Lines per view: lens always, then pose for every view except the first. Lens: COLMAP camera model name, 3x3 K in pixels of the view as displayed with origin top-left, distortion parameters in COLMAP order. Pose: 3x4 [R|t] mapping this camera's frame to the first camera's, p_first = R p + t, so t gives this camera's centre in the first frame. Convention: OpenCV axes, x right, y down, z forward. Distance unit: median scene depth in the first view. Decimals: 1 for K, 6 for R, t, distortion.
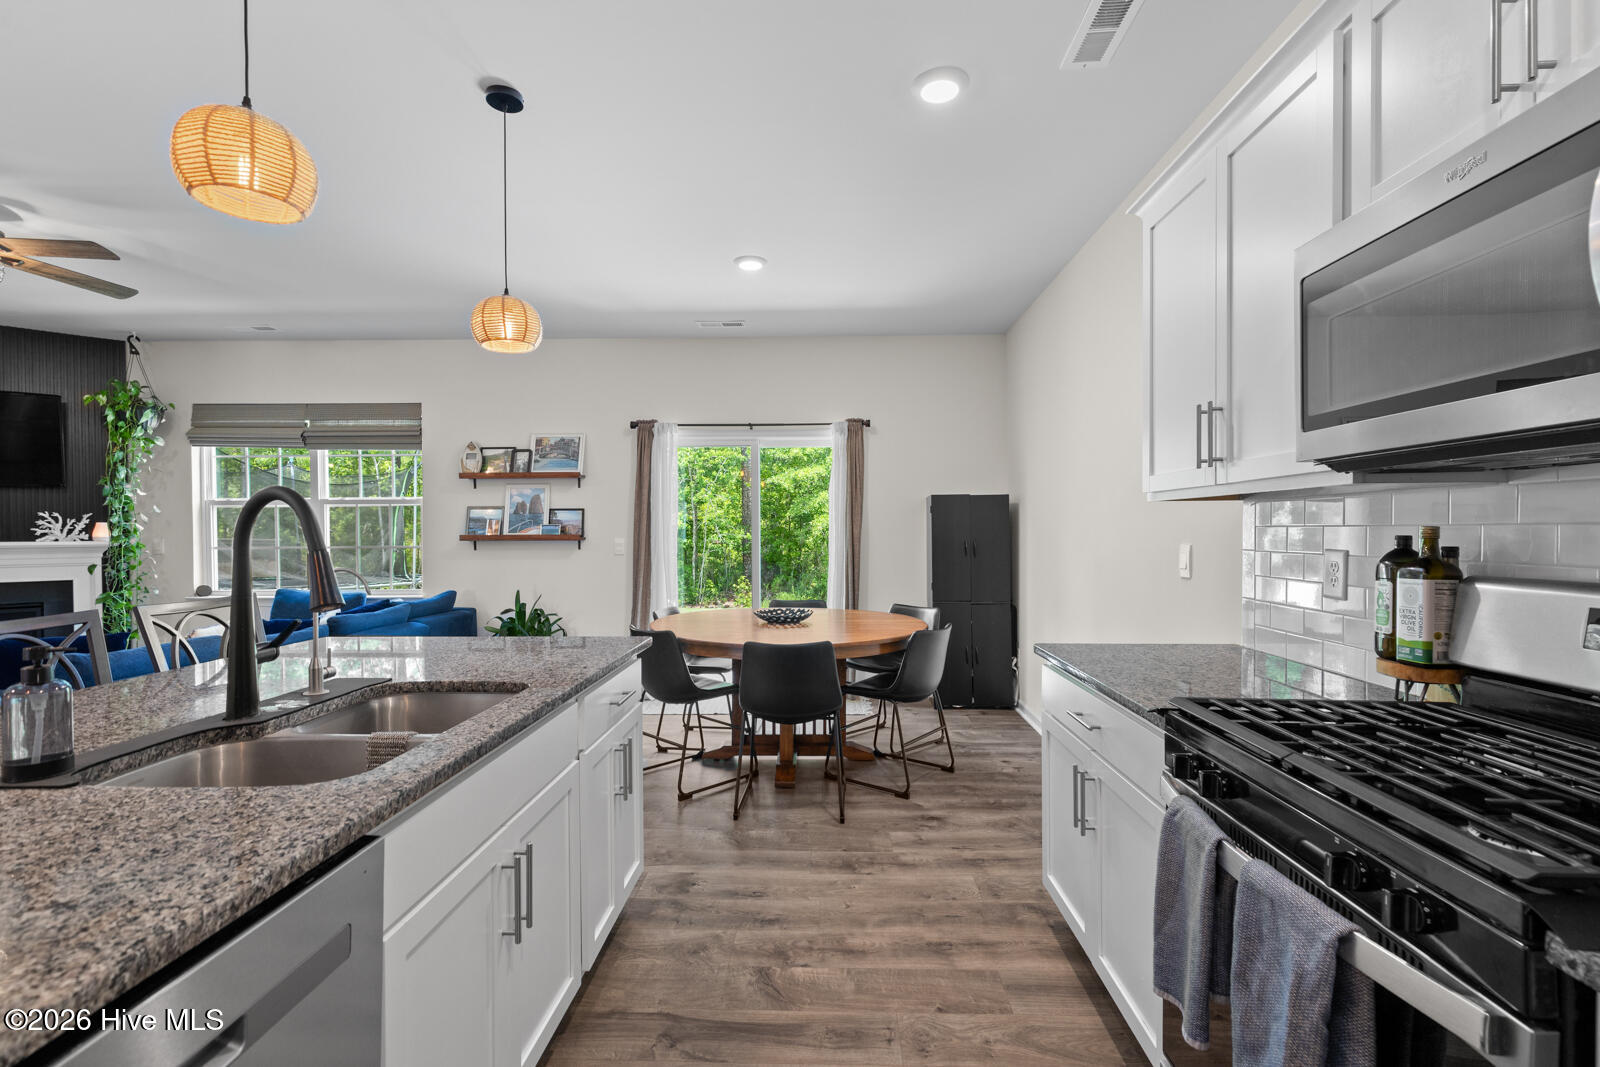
lens RADIAL K [[716.7, 0, 811.7], [0, 716.7, 538.9], [0, 0, 1]] dist [0.005275, -0.000331]
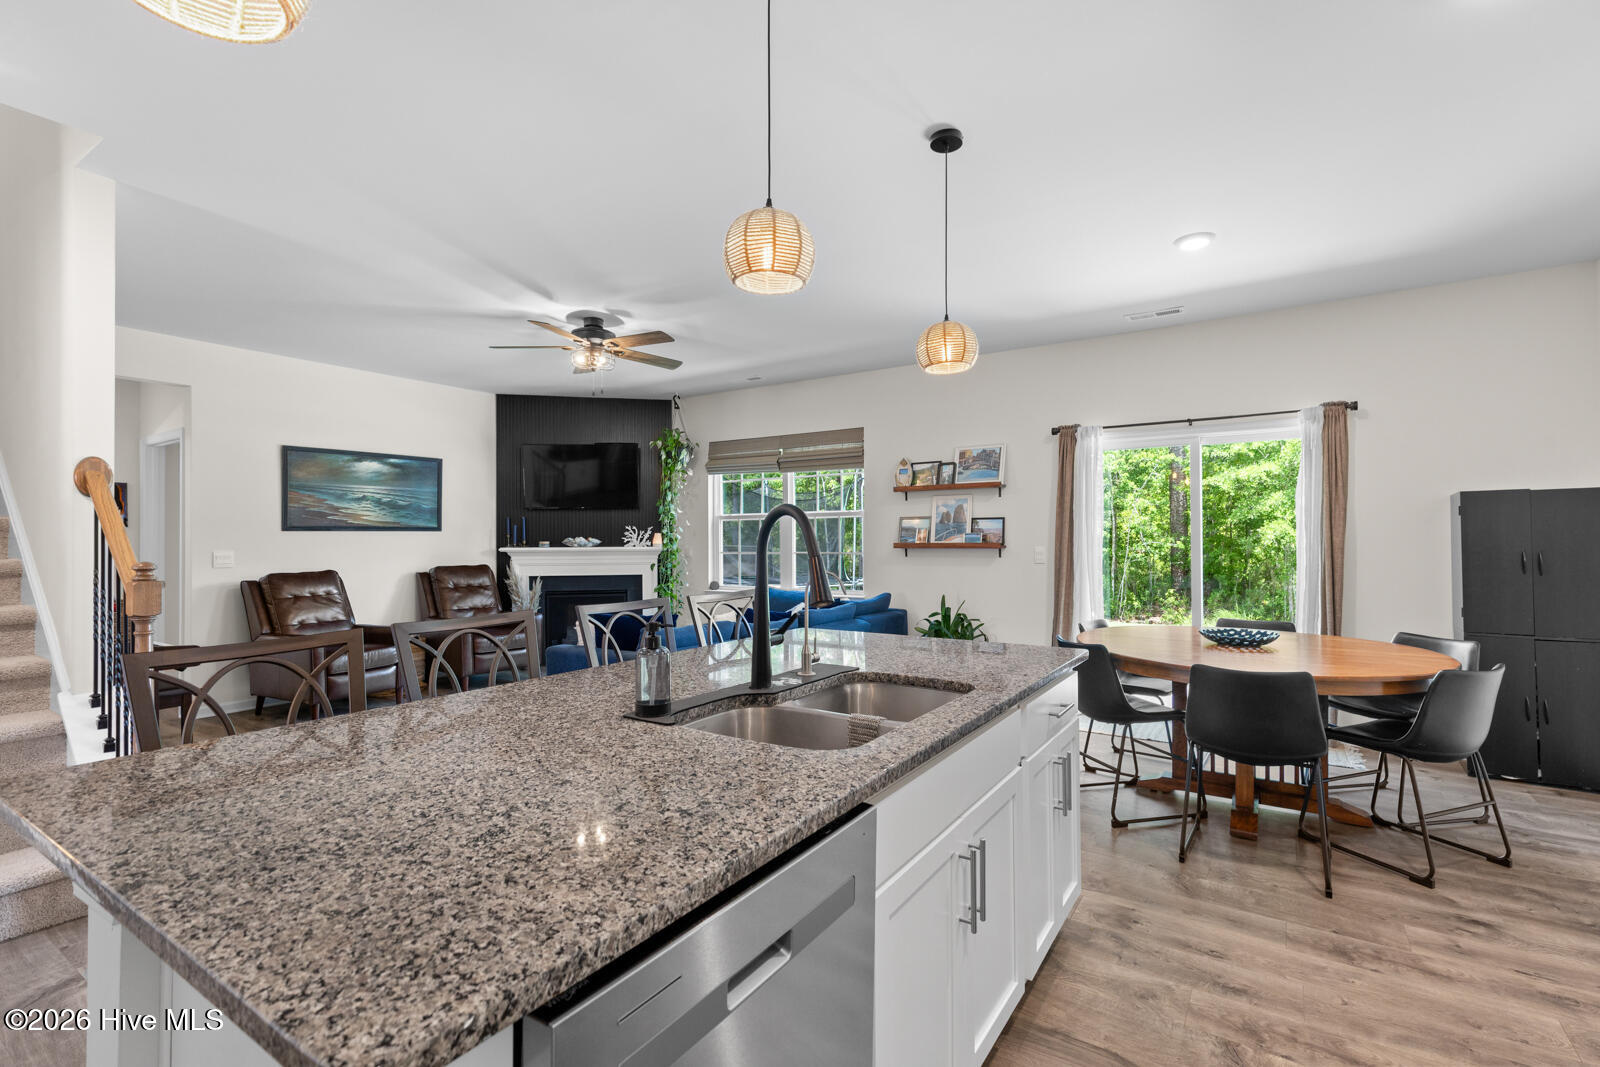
lens RADIAL K [[716.7, 0, 814.1], [0, 716.7, 534.1], [0, 0, 1]] dist [0.005275, -0.000331]
pose [[0.851003, -0.003962, -0.525145, -0.014958], [-0.005470, 0.999850, -0.016407, -0.000456], [0.525132, 0.016835, 0.850854, -0.007192]]
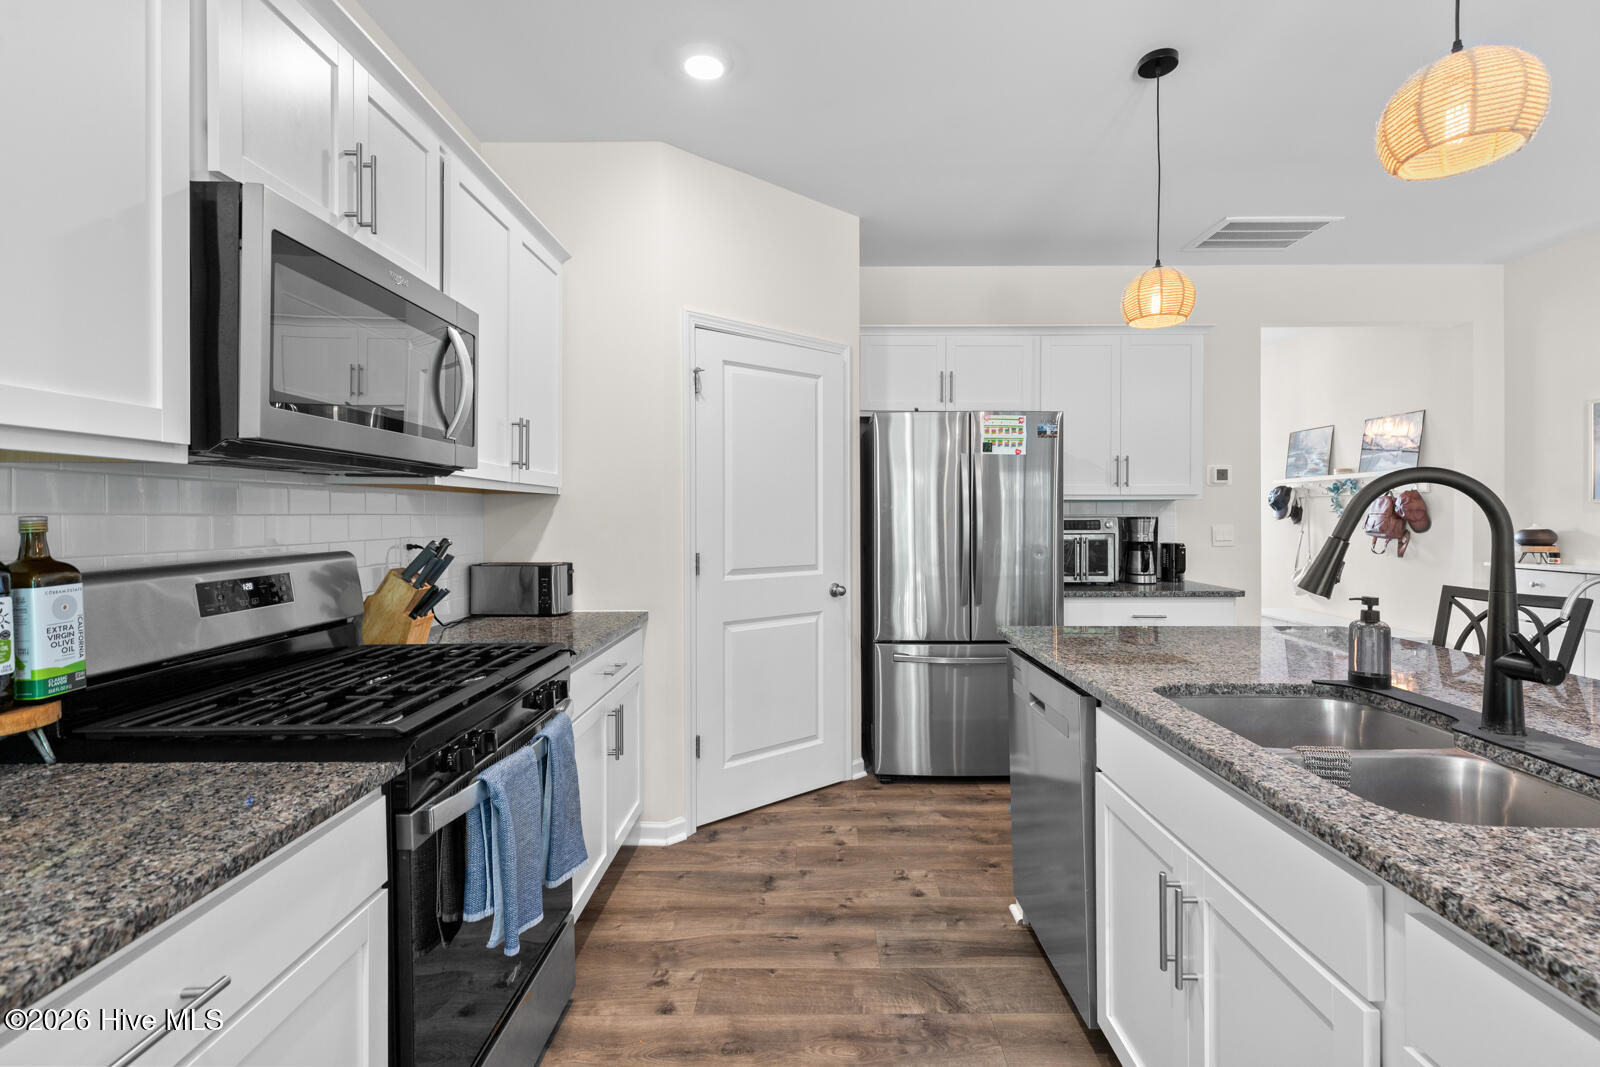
lens RADIAL K [[716.7, 0, 794.4], [0, 716.7, 521.6], [0, 0, 1]] dist [0.005275, -0.000331]
pose [[-0.999965, 0.005893, -0.005883, 0.018010], [0.005782, 0.999808, 0.018738, -0.005838], [0.005992, 0.018704, -0.999807, 0.501399]]
